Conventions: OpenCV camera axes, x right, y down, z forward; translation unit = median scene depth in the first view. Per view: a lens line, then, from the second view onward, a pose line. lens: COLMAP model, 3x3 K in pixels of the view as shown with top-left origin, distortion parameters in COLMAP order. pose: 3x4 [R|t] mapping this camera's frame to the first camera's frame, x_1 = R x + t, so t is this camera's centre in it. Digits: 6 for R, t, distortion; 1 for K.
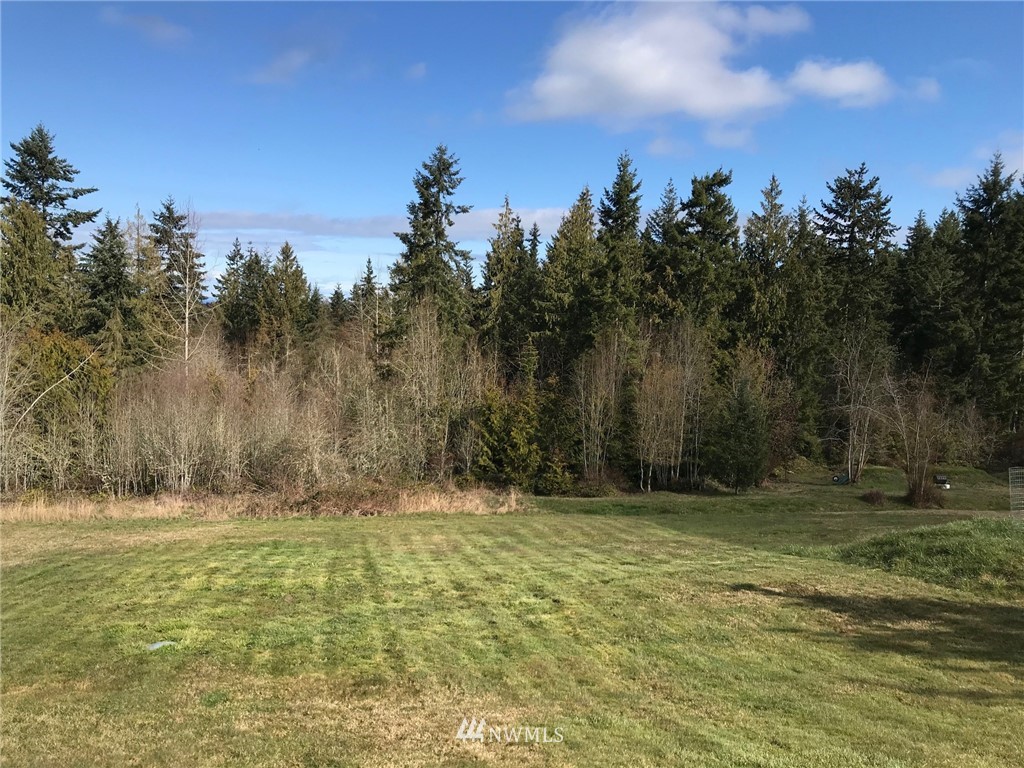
lens RADIAL K [[828.6, 0, 512.0], [0, 828.6, 384.0], [0, 0, 1]] dist [0.017119, -0.030733]
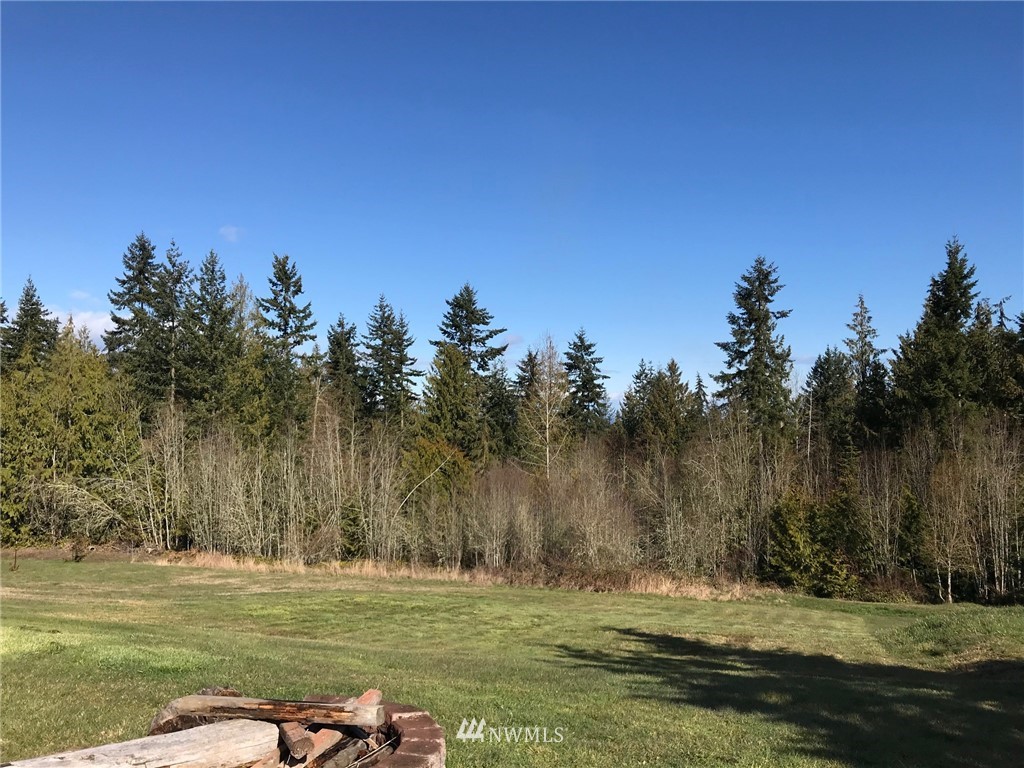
lens RADIAL K [[828.6, 0, 512.0], [0, 828.6, 384.0], [0, 0, 1]] dist [0.017119, -0.030733]
pose [[0.849249, -0.060439, -0.524522, 0.155260], [-0.013462, 0.990625, -0.135943, 0.015071], [0.527821, 0.122510, 0.840474, -0.023024]]
